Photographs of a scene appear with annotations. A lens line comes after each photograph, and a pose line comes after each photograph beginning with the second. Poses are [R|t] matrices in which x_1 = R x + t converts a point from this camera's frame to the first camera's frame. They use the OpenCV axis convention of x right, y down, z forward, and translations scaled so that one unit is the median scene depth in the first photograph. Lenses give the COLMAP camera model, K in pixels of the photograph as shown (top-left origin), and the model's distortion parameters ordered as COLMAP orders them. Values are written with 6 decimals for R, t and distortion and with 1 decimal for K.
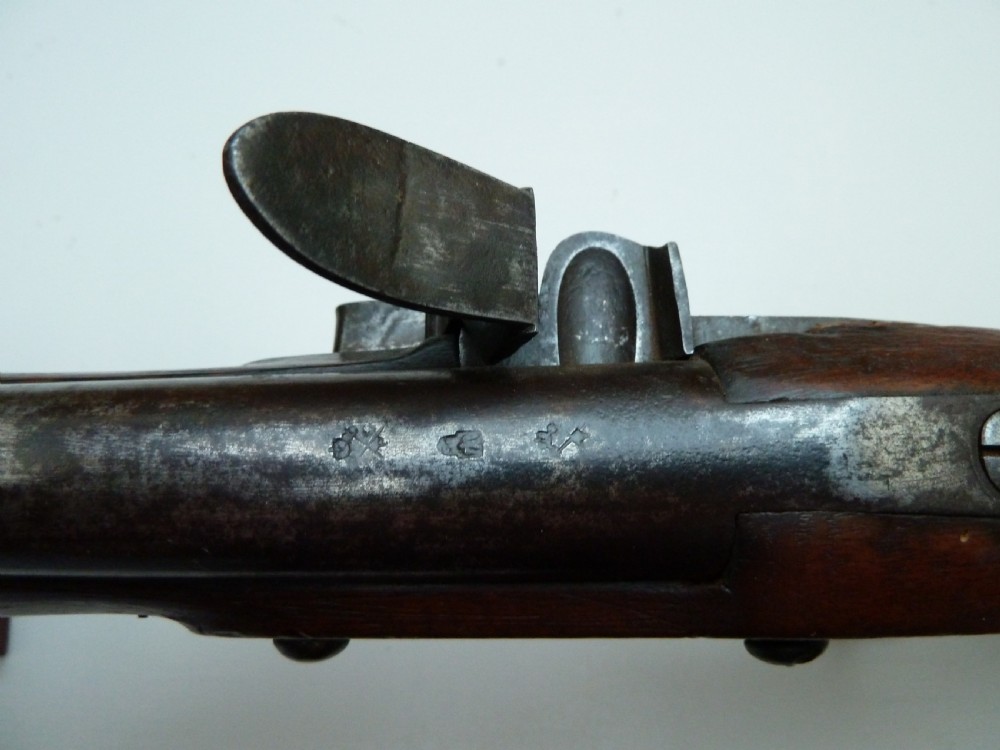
lens RADIAL K [[719.2, 0, 500.0], [0, 719.2, 375.0], [0, 0, 1]] dist [-0.032145, -0.001656]
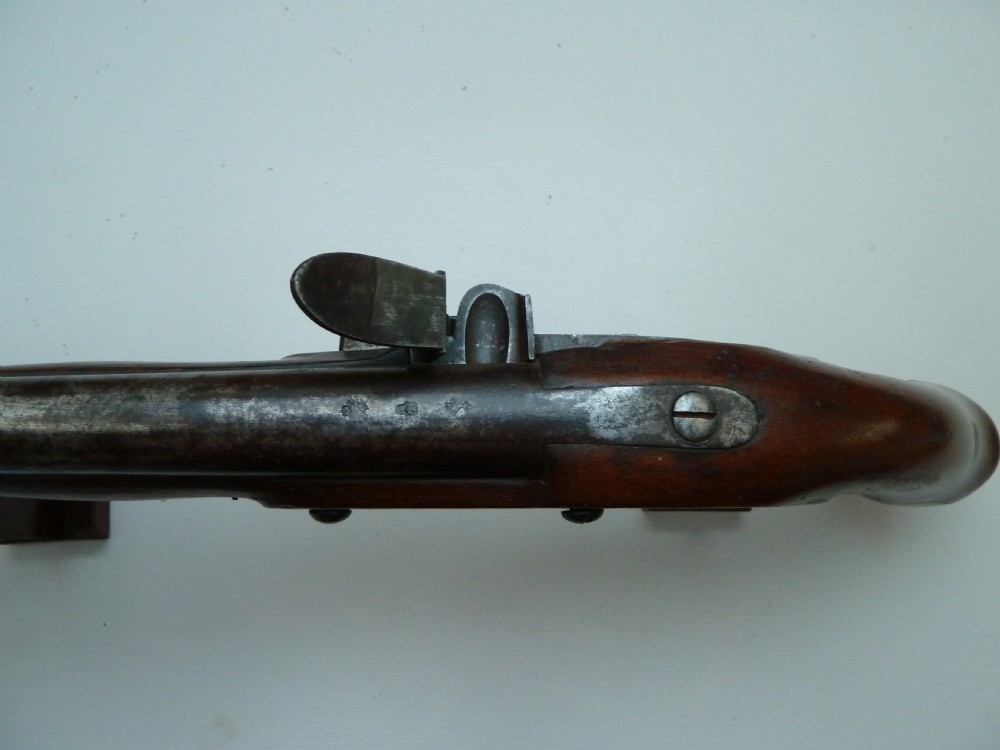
lens RADIAL K [[756.5, 0, 500.0], [0, 756.5, 375.0], [0, 0, 1]] dist [0.006209, -0.000112]
pose [[0.999971, 0.005753, -0.005053, 0.214301], [-0.005157, 0.993822, 0.110863, -0.230294], [0.005660, -0.110834, 0.993823, -1.067583]]
